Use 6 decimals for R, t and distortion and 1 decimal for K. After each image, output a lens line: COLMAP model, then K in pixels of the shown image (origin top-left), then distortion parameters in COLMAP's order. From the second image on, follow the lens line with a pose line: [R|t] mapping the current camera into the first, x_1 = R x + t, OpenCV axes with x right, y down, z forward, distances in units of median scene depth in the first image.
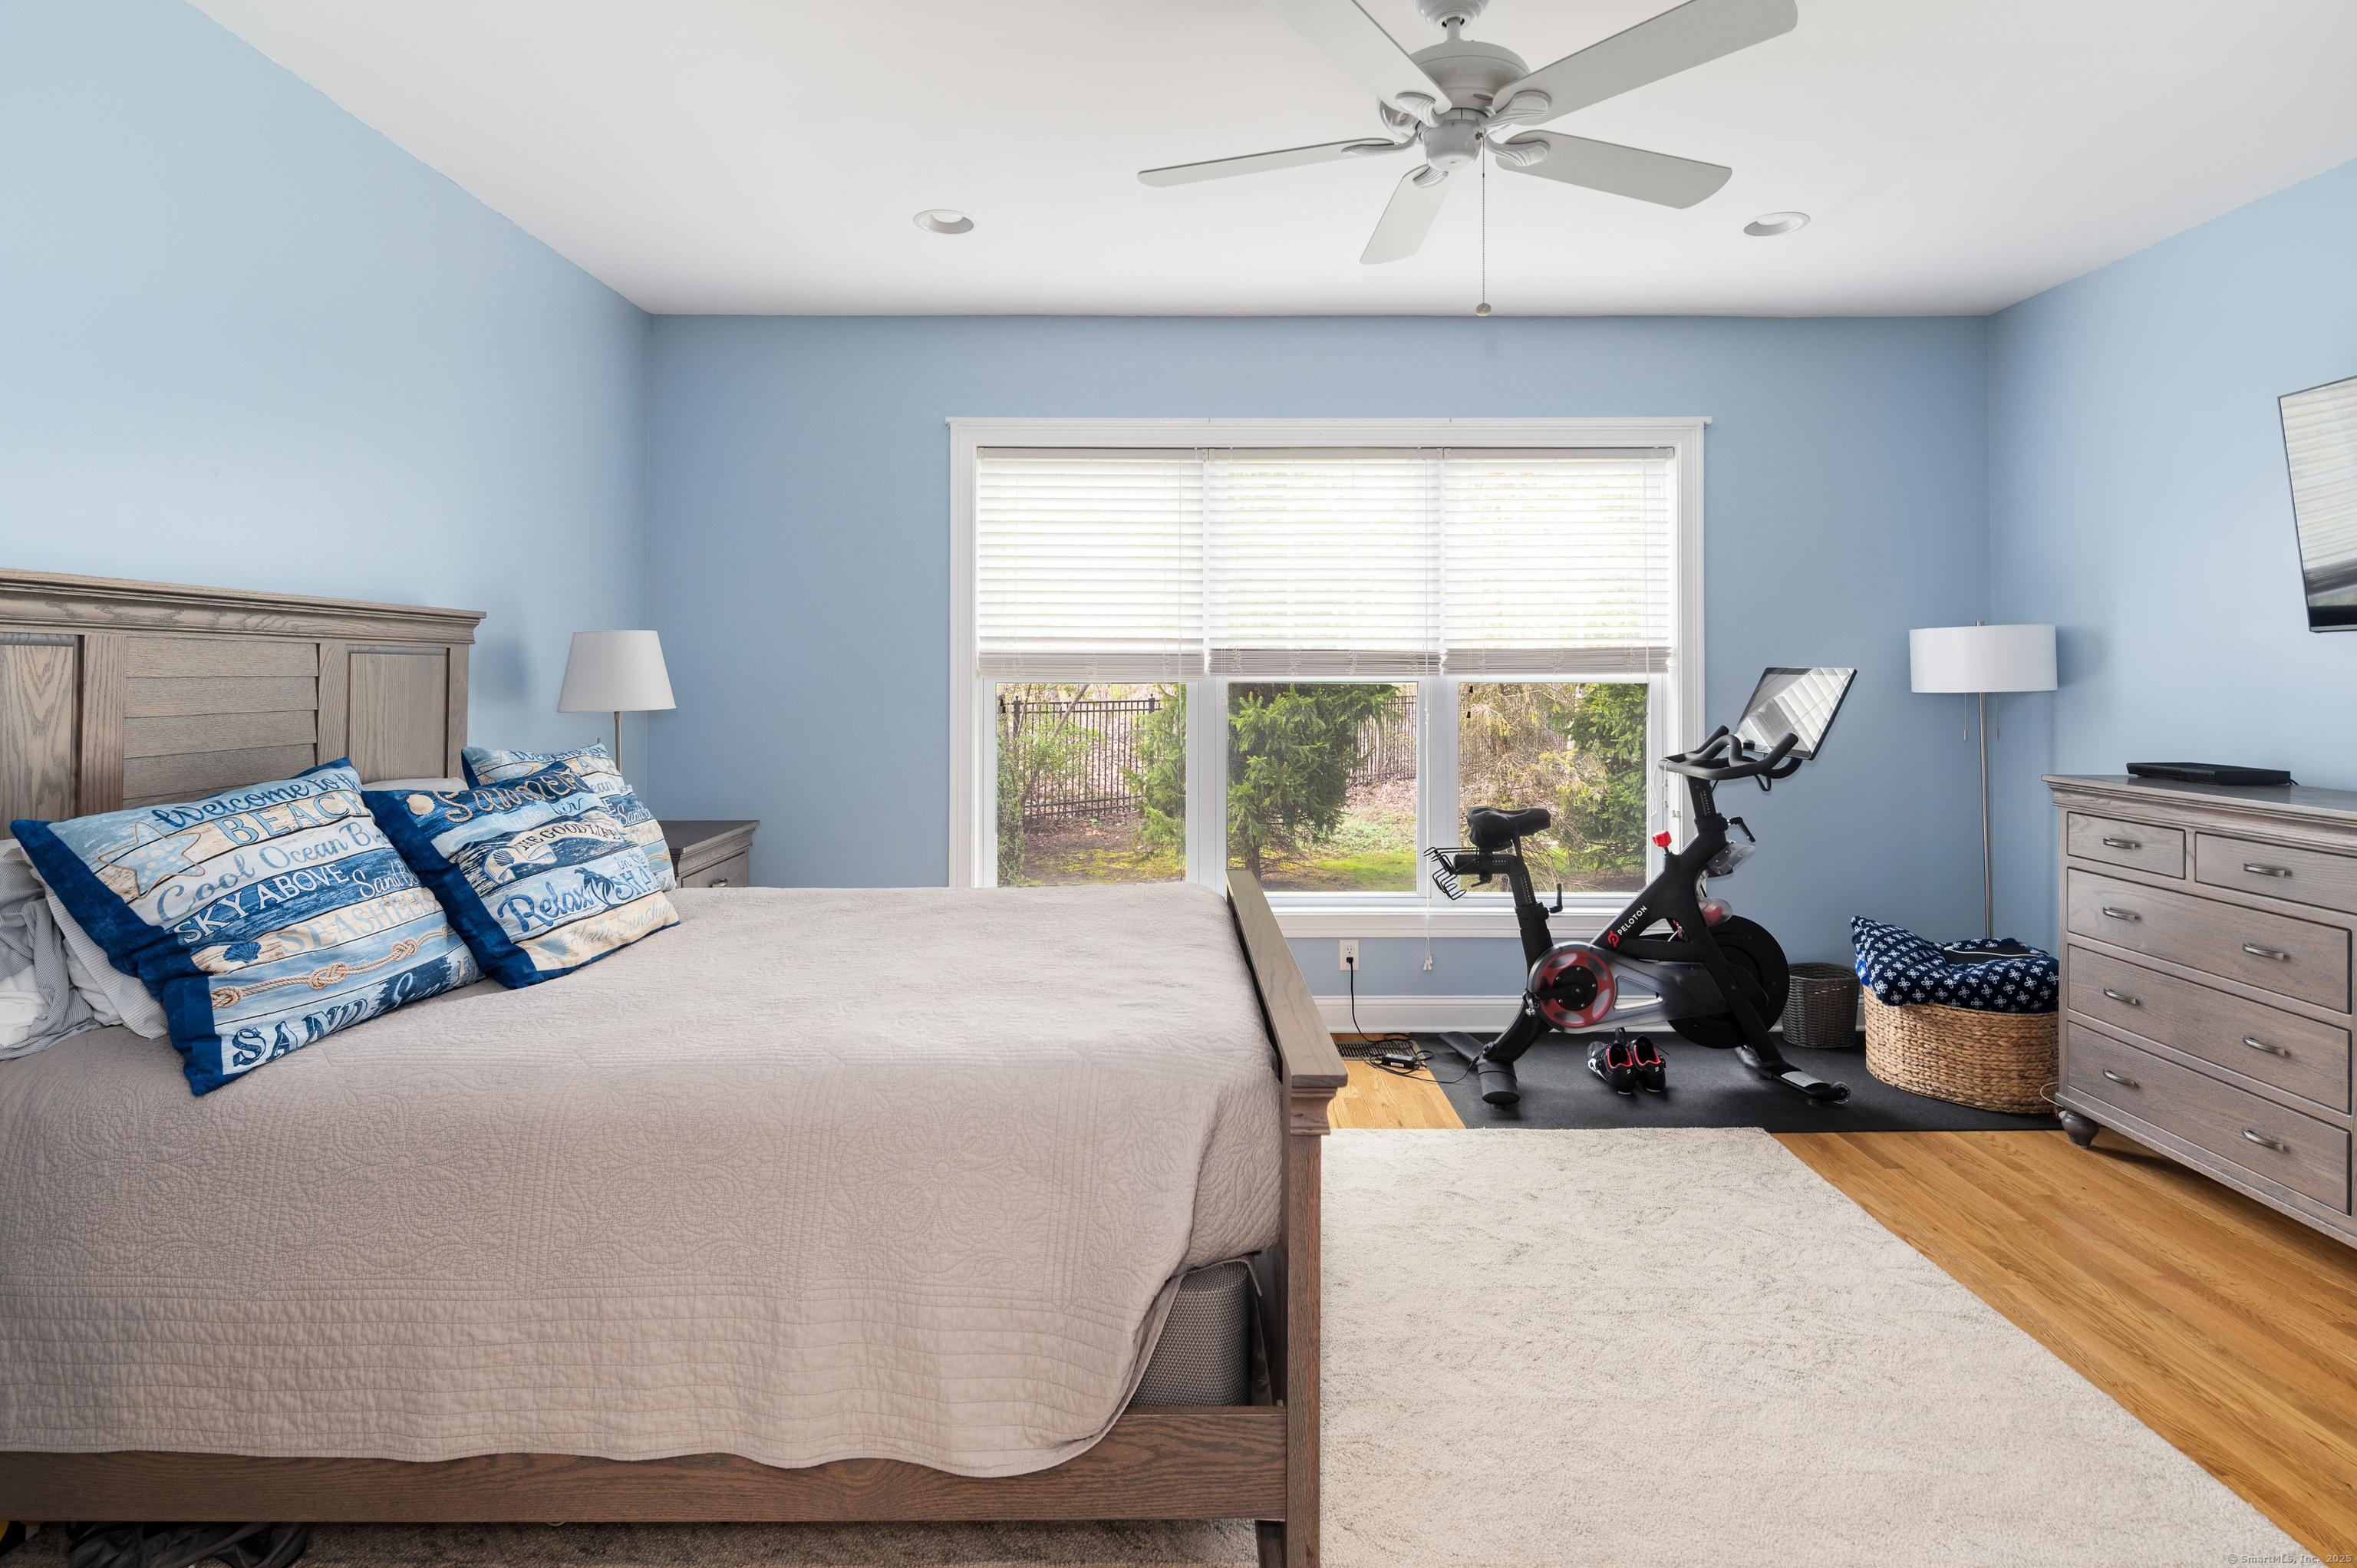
lens RADIAL K [[1146.5, 0, 1170.8], [0, 1146.5, 664.1], [0, 0, 1]] dist [0.002725, -0.002474]
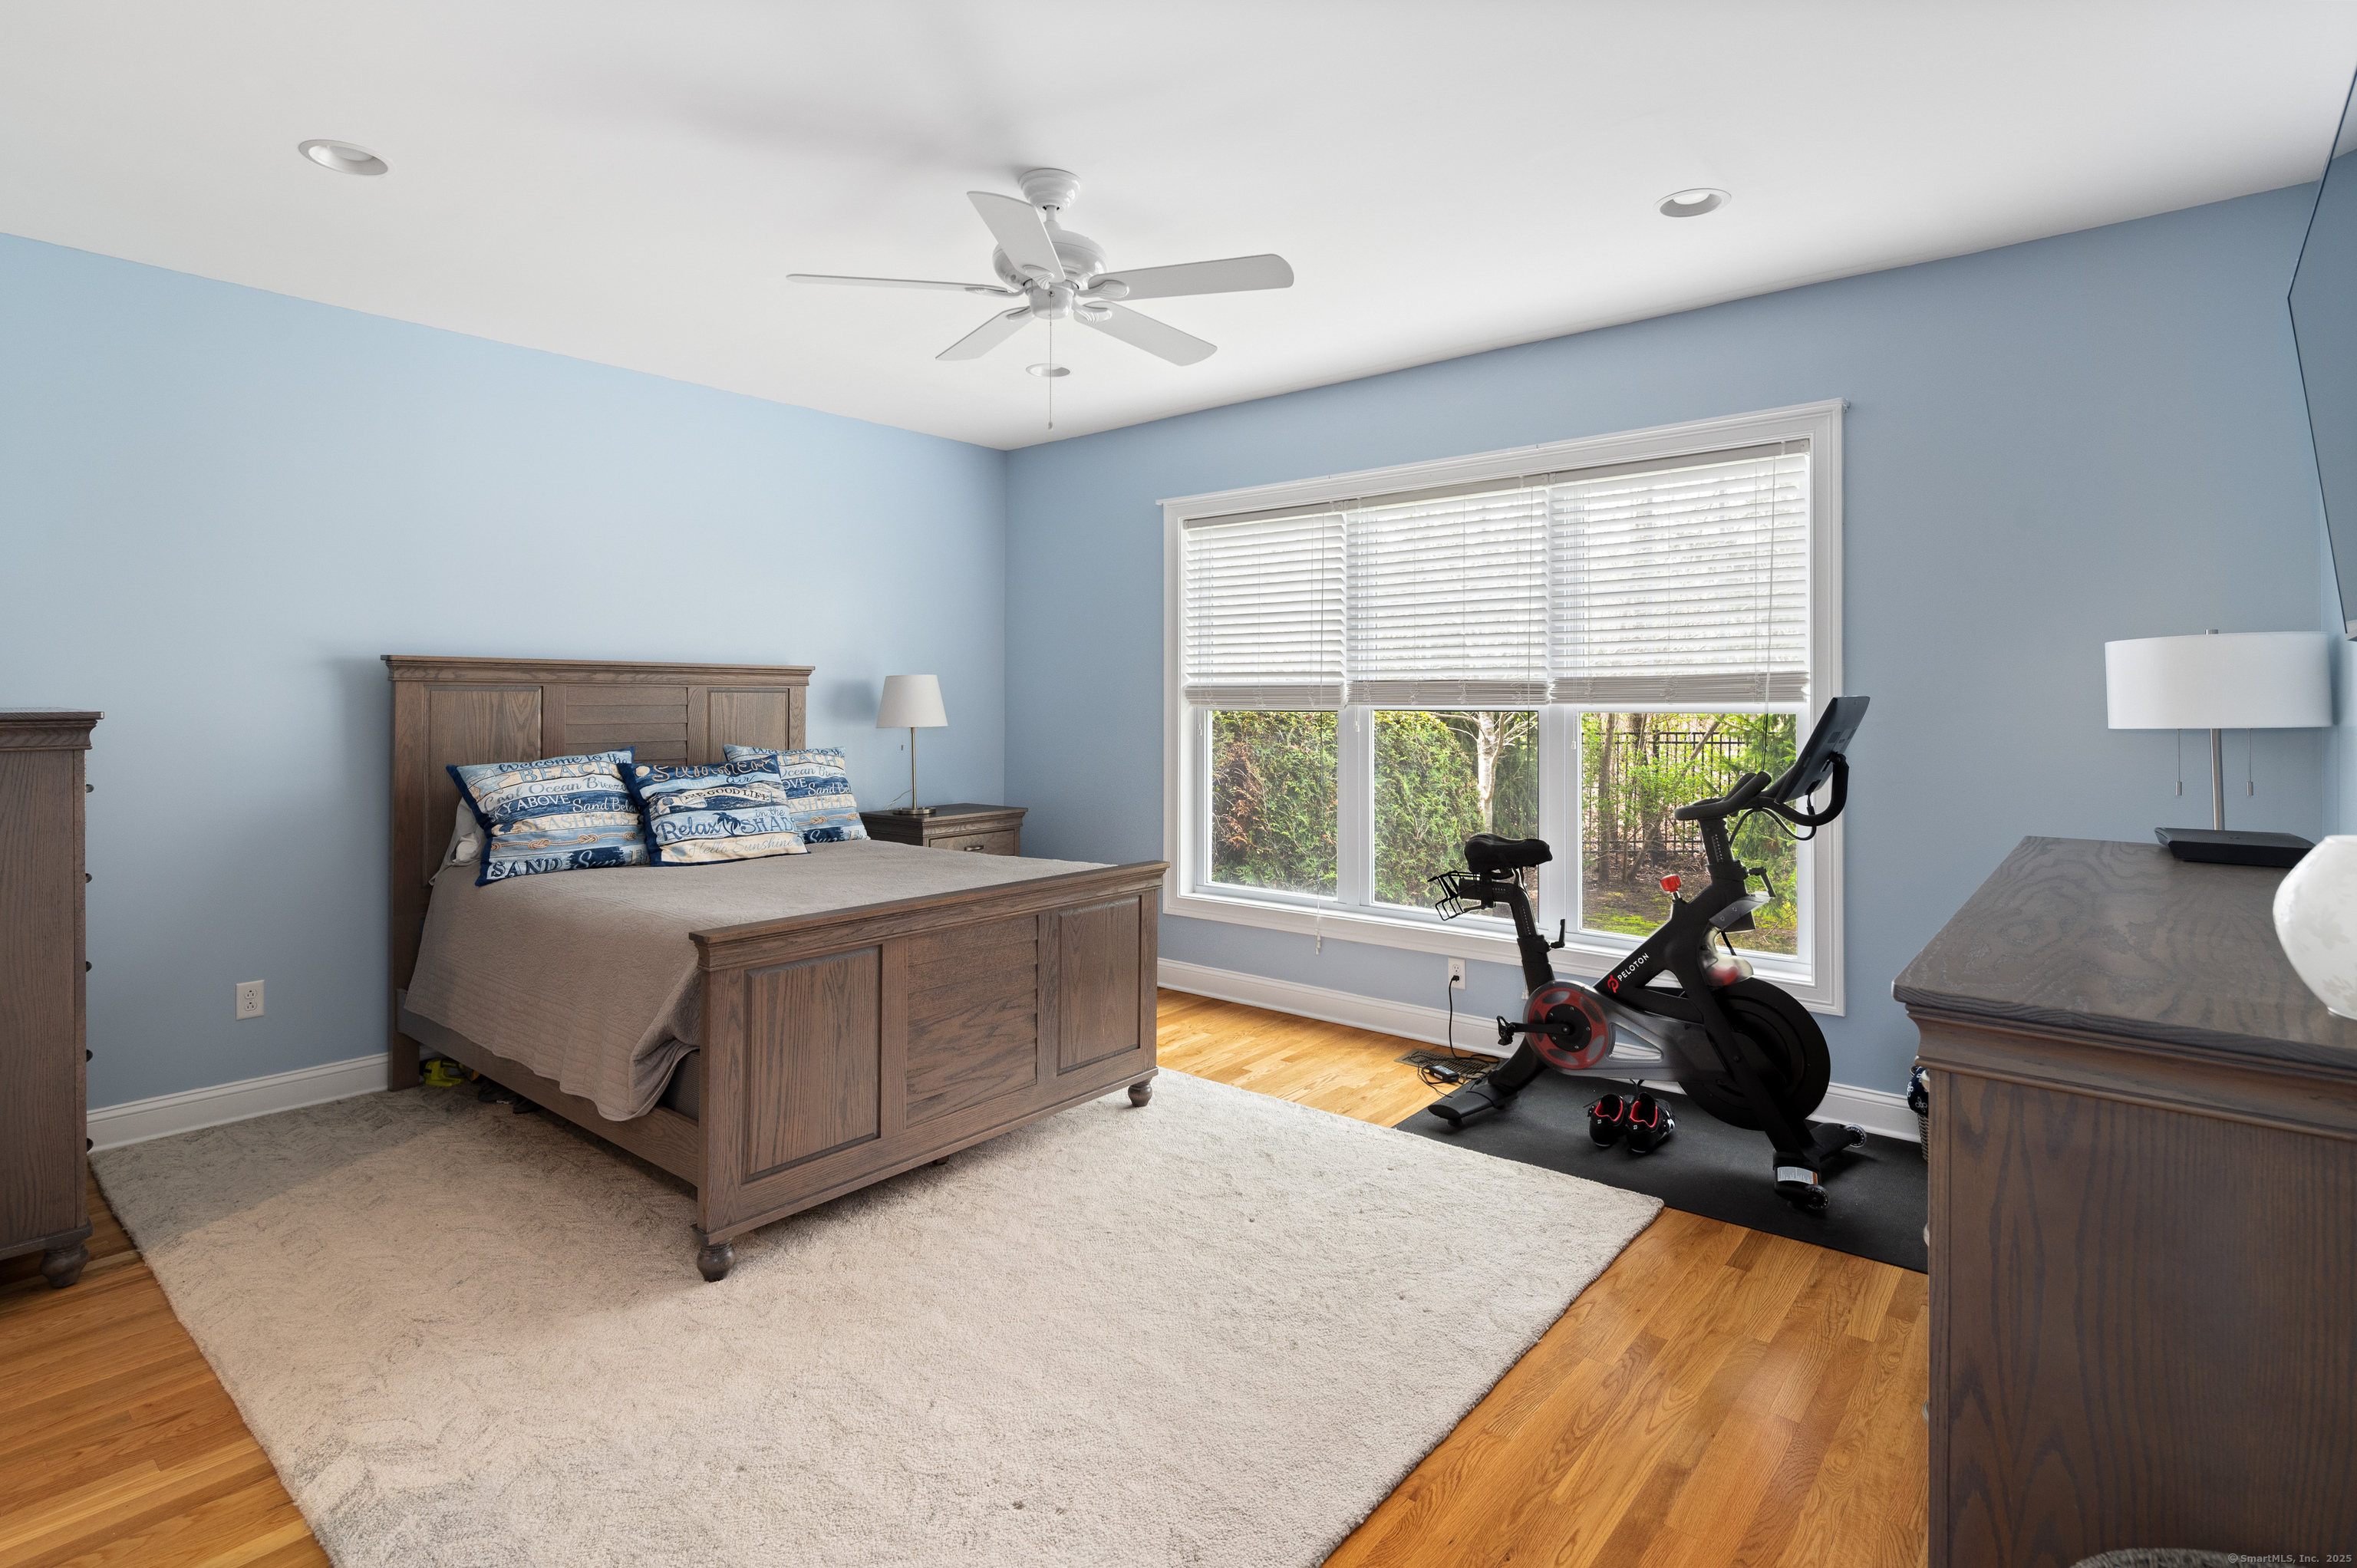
lens RADIAL K [[1146.5, 0, 1198.5], [0, 1146.5, 697.3], [0, 0, 1]] dist [0.002725, -0.002474]
pose [[0.774060, -0.003932, -0.633100, 0.774730], [0.006485, 0.999977, 0.001719, 0.000213], [0.633079, -0.005436, 0.774068, 0.057908]]
